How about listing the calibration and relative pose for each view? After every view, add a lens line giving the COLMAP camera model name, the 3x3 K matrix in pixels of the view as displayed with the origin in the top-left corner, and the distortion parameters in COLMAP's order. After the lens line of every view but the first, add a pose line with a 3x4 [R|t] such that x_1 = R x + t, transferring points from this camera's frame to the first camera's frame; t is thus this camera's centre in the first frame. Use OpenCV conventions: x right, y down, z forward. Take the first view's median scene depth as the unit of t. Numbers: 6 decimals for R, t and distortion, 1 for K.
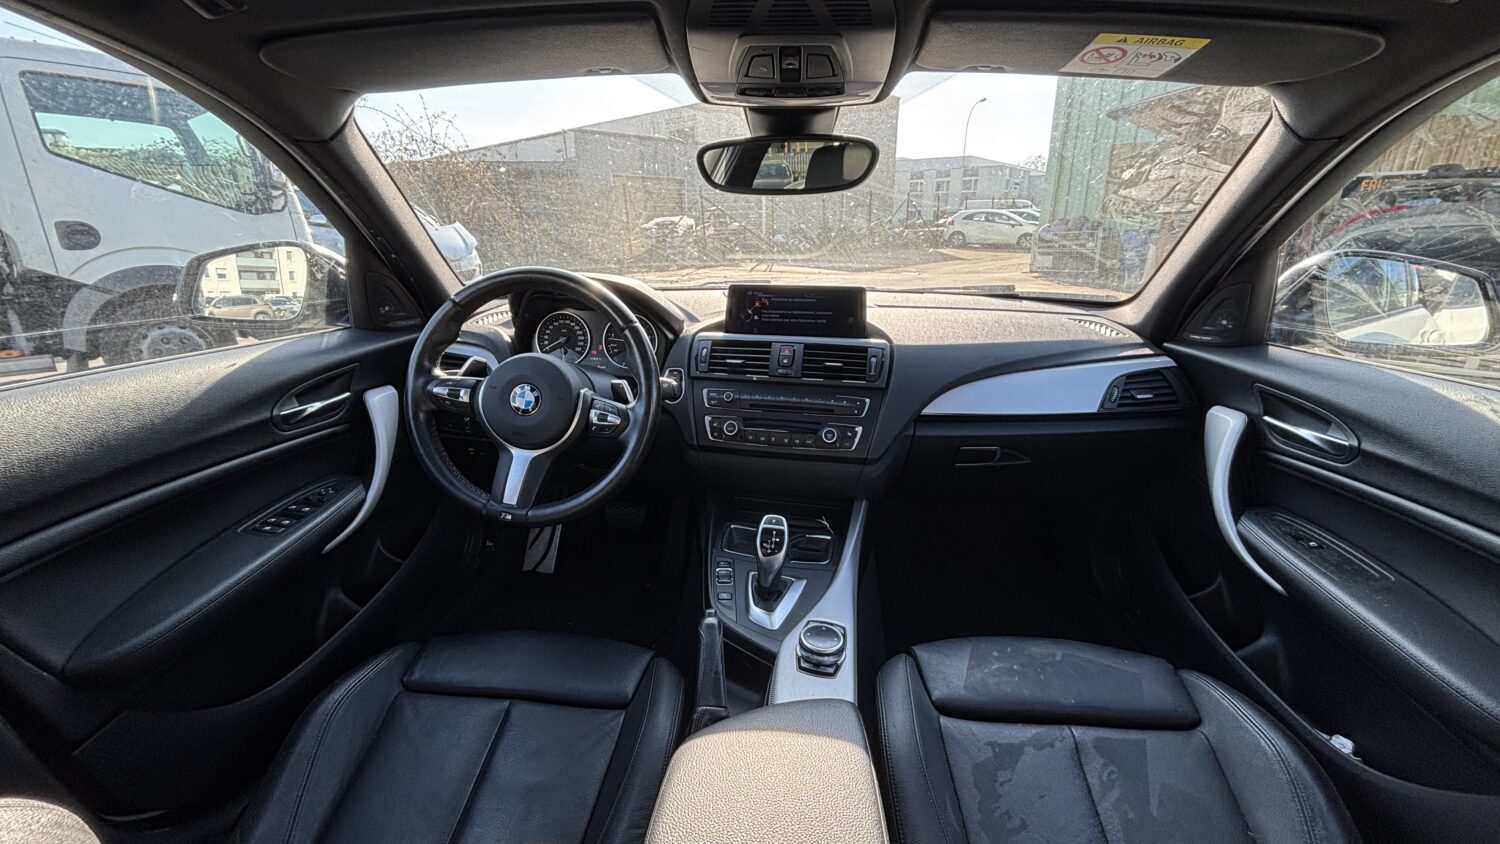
lens RADIAL K [[596.9, 0, 725.0], [0, 596.9, 420.3], [0, 0, 1]] dist [0.026916, -0.000063]
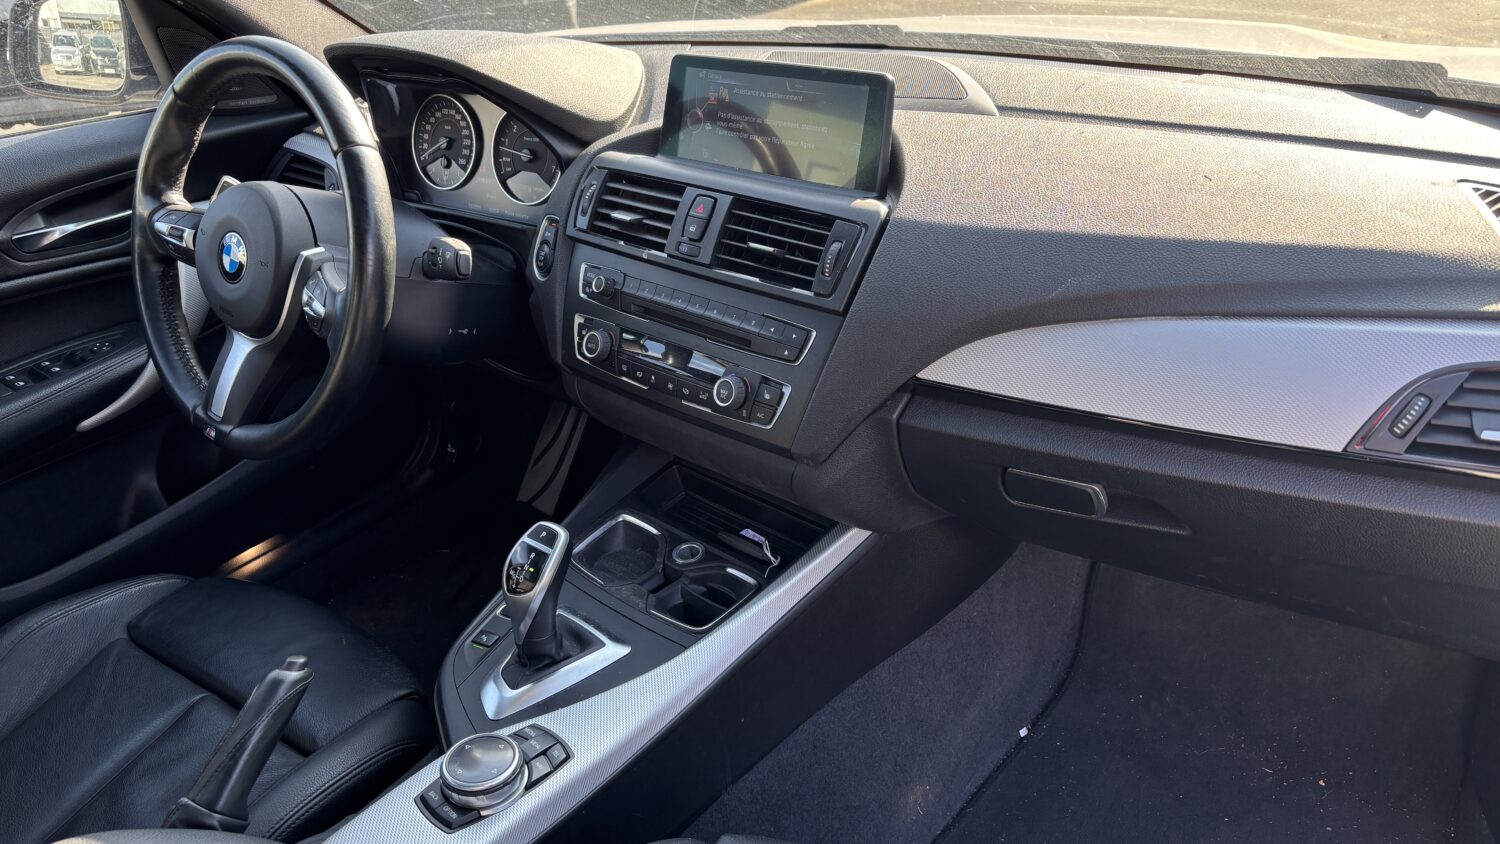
lens RADIAL K [[1084.3, 0, 750.0], [0, 1084.3, 422.0], [0, 0, 1]] dist [0.041888, -0.043441]
pose [[0.869056, 0.187092, -0.457973, 0.602062], [-0.103884, 0.974106, 0.200813, -0.131558], [0.483684, -0.126942, 0.865988, 0.221381]]
